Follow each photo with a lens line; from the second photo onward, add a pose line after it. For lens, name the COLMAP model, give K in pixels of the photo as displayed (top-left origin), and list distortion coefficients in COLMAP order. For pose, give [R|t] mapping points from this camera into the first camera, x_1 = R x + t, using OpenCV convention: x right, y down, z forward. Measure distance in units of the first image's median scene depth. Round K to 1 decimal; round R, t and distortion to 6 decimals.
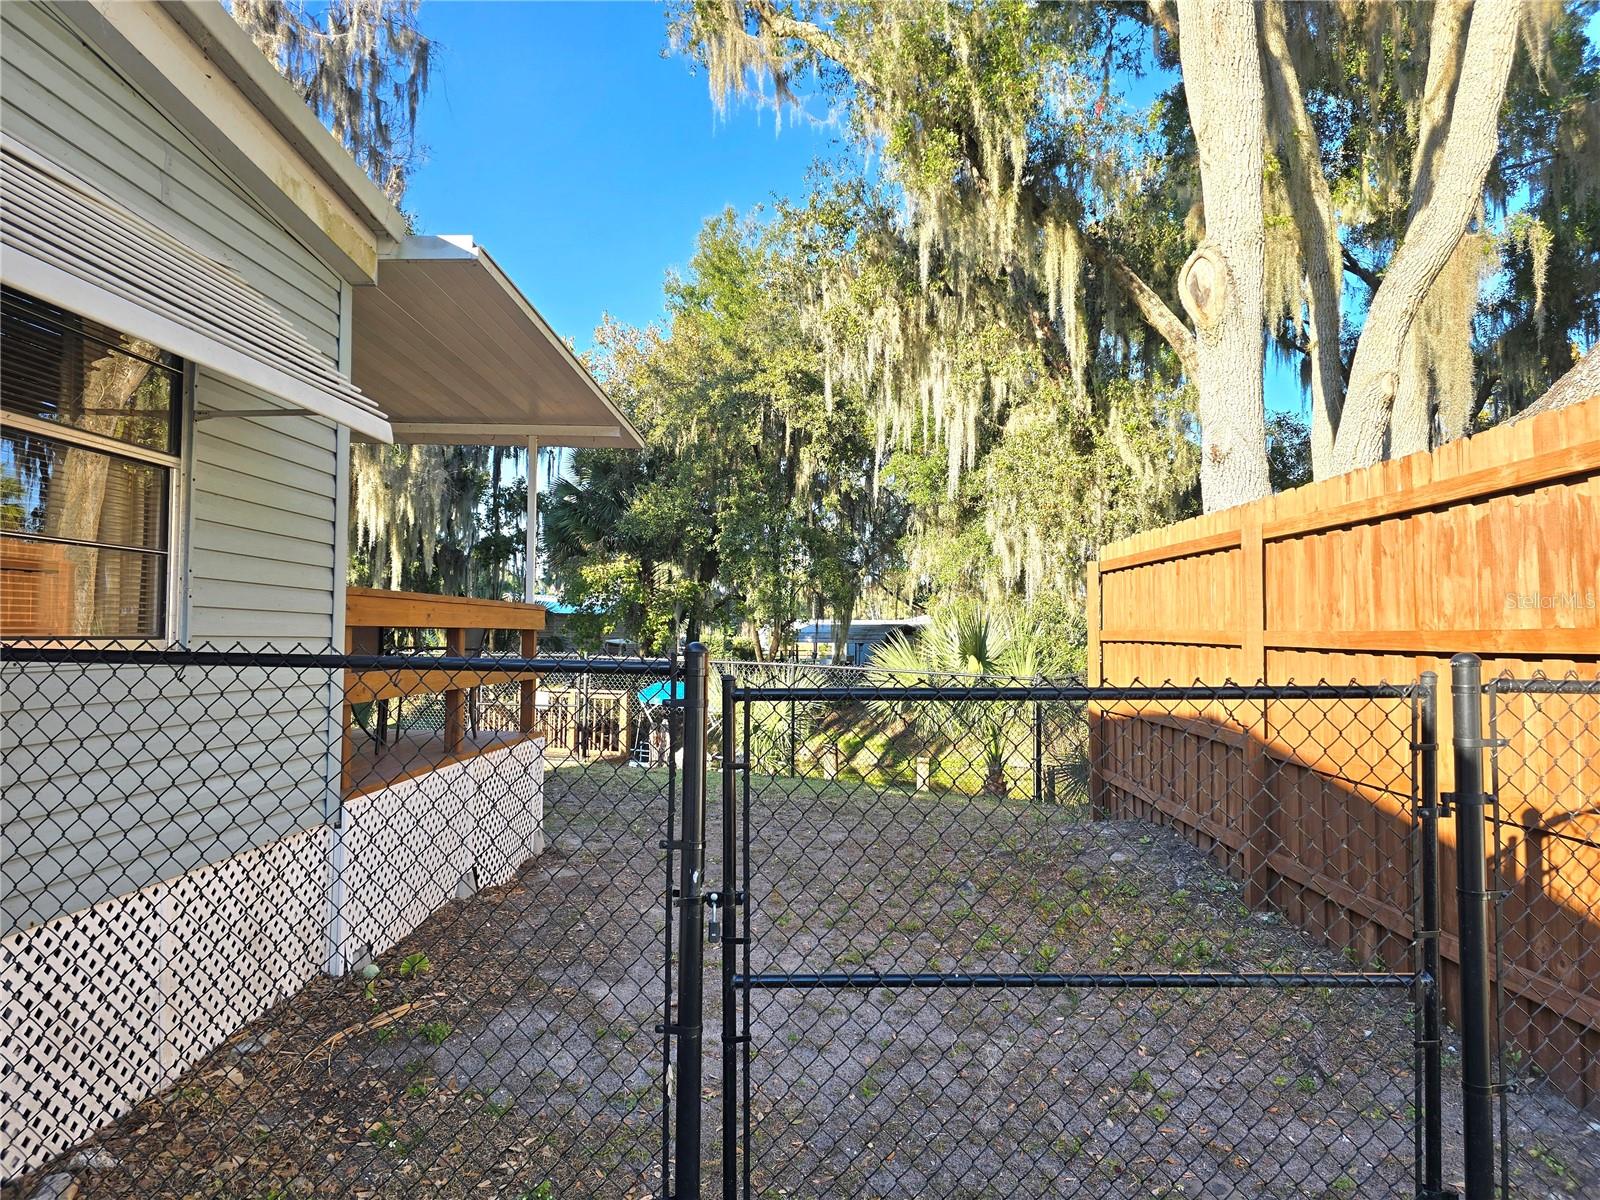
lens RADIAL K [[1063.7, 0, 843.9], [0, 1063.7, 569.0], [0, 0, 1]] dist [0.054978, -0.060419]
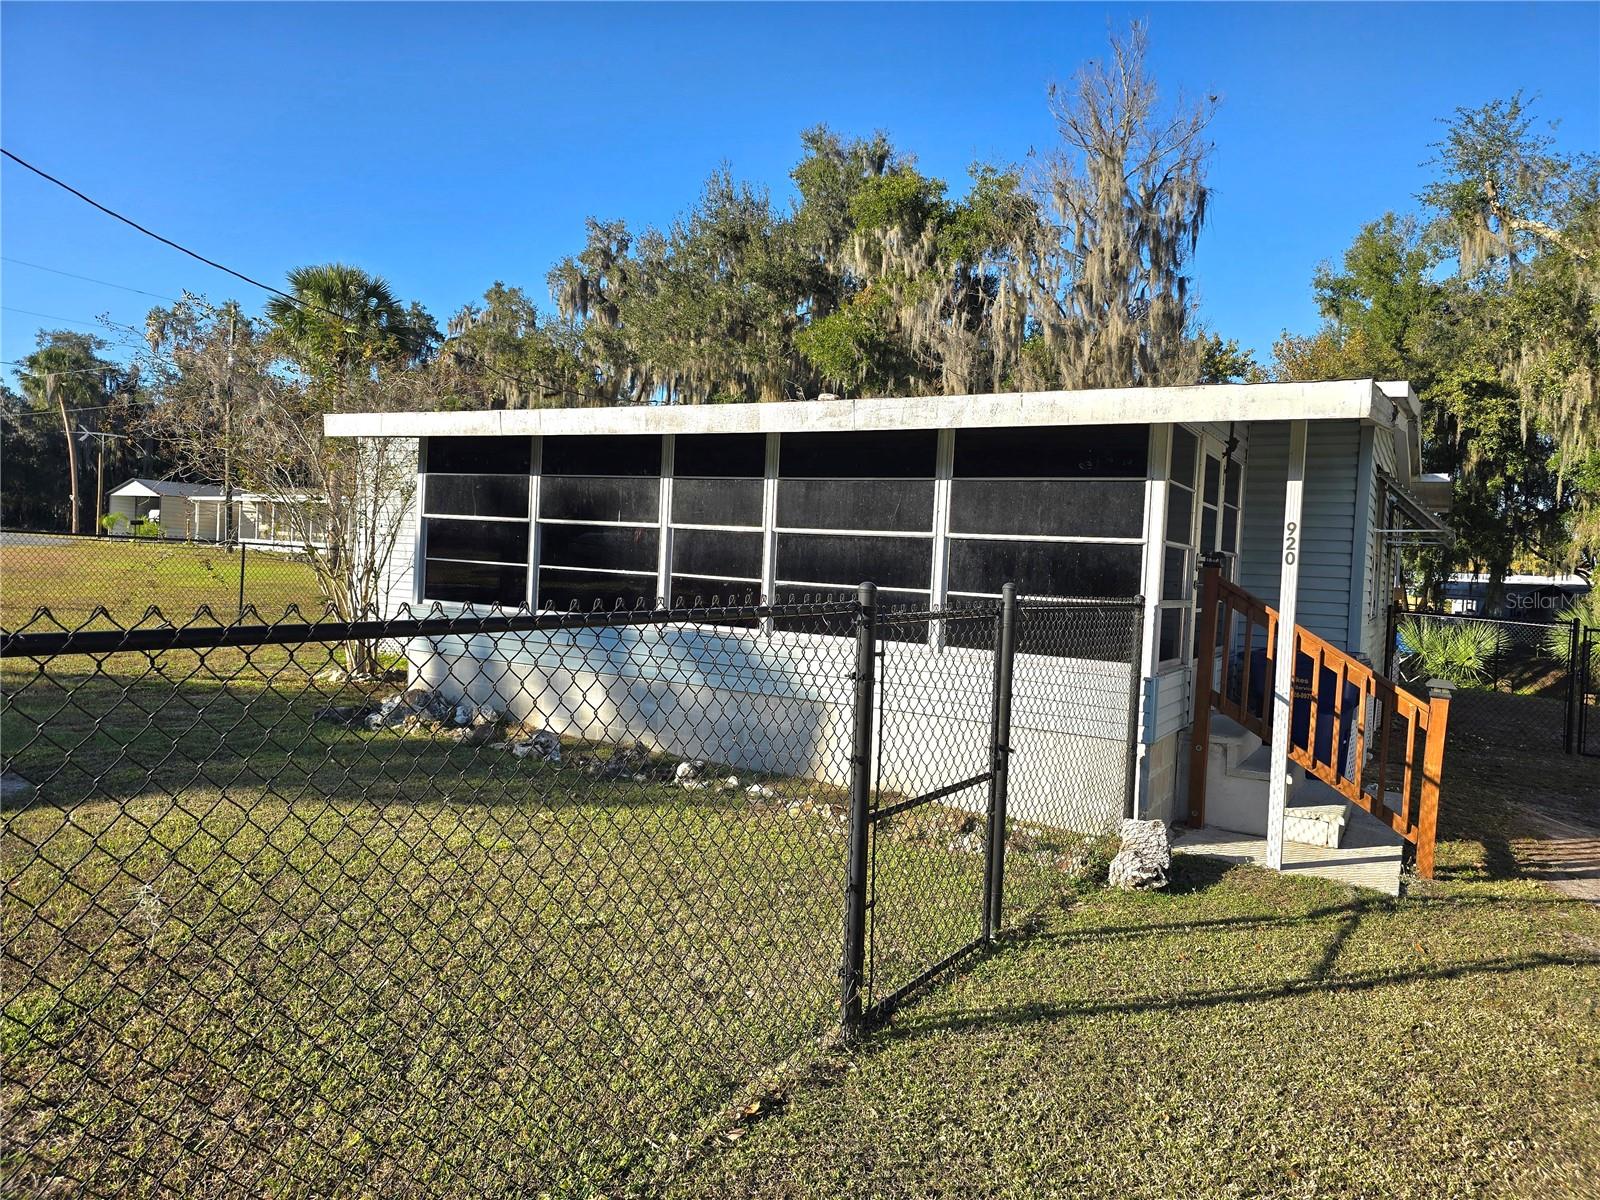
lens RADIAL K [[1072.8, 0, 812.7], [0, 1072.8, 588.1], [0, 0, 1]] dist [0.005843, -0.005426]
pose [[0.861717, 0.039180, -0.505874, -0.063488], [-0.002045, 0.997274, 0.073757, -0.038362], [0.507385, -0.062523, 0.859448, -0.458028]]
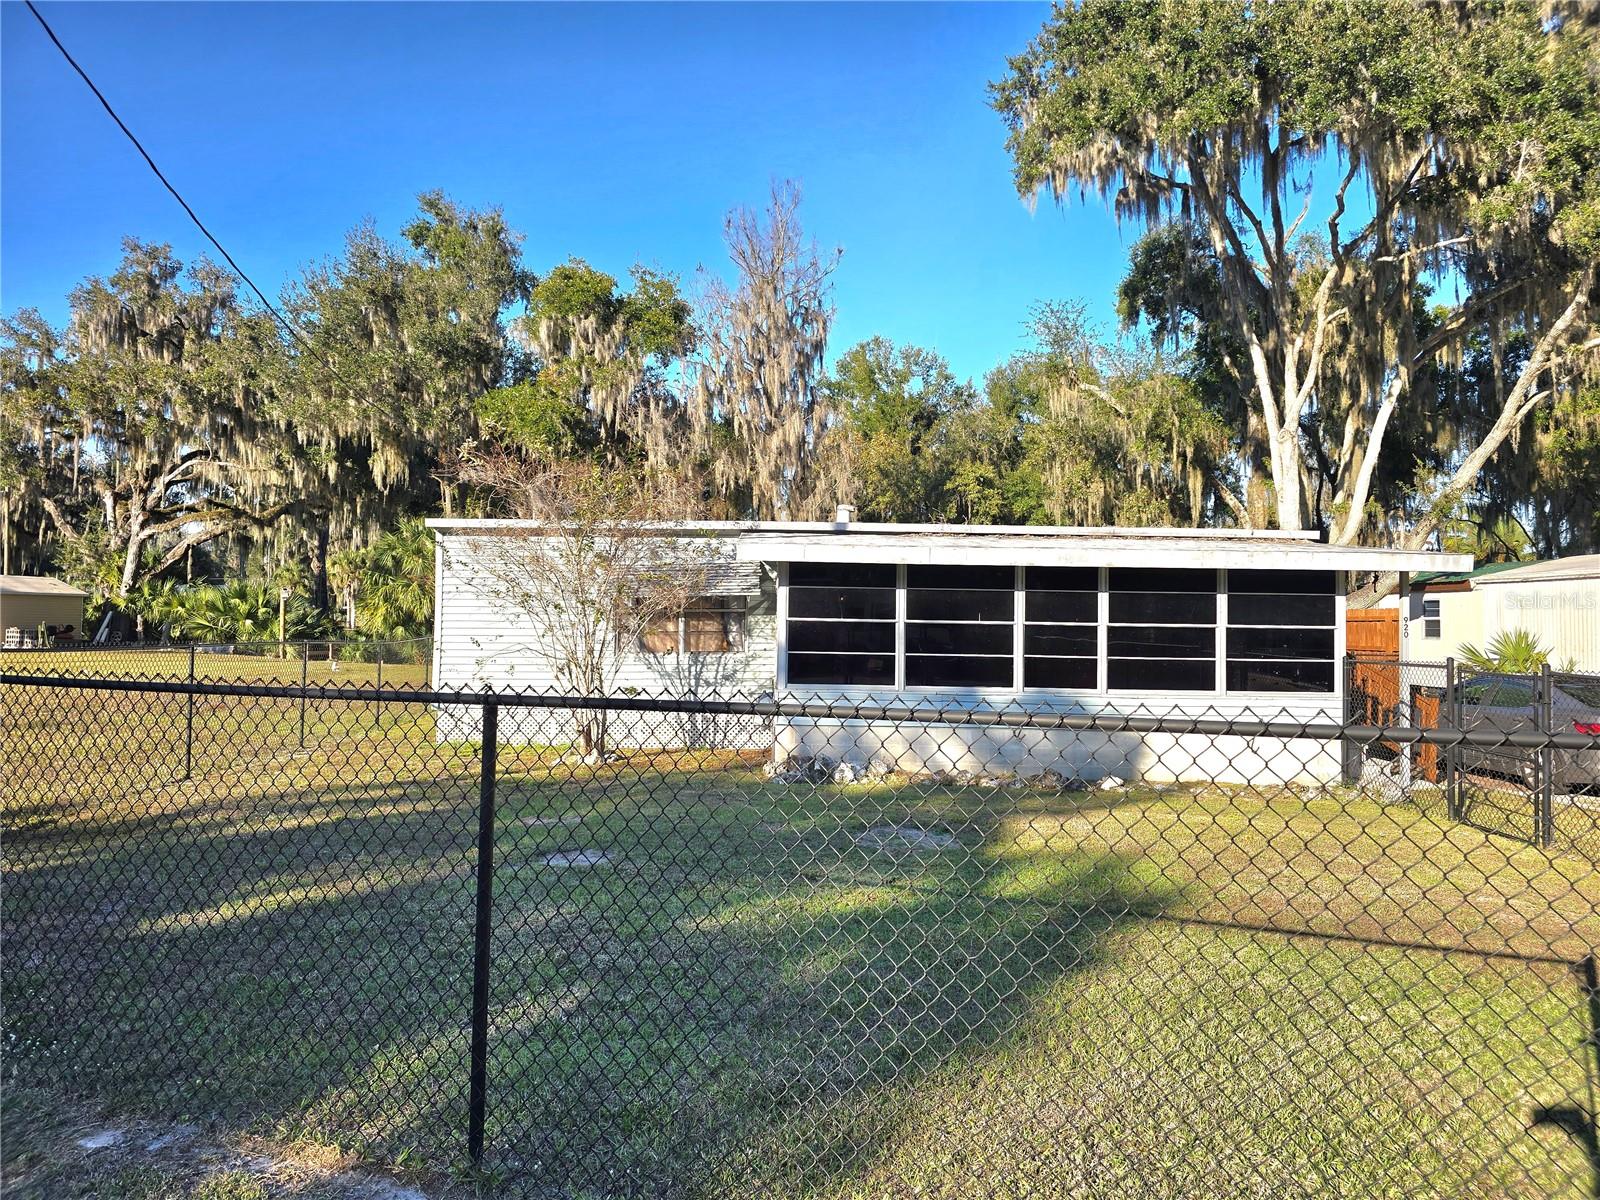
lens RADIAL K [[1072.8, 0, 812.7], [0, 1072.8, 588.1], [0, 0, 1]] dist [0.005843, -0.005426]
pose [[0.999460, 0.002720, 0.032751, -0.360026], [-0.003771, 0.999479, 0.032070, -0.063479], [-0.032647, -0.032176, 0.998949, -0.671454]]
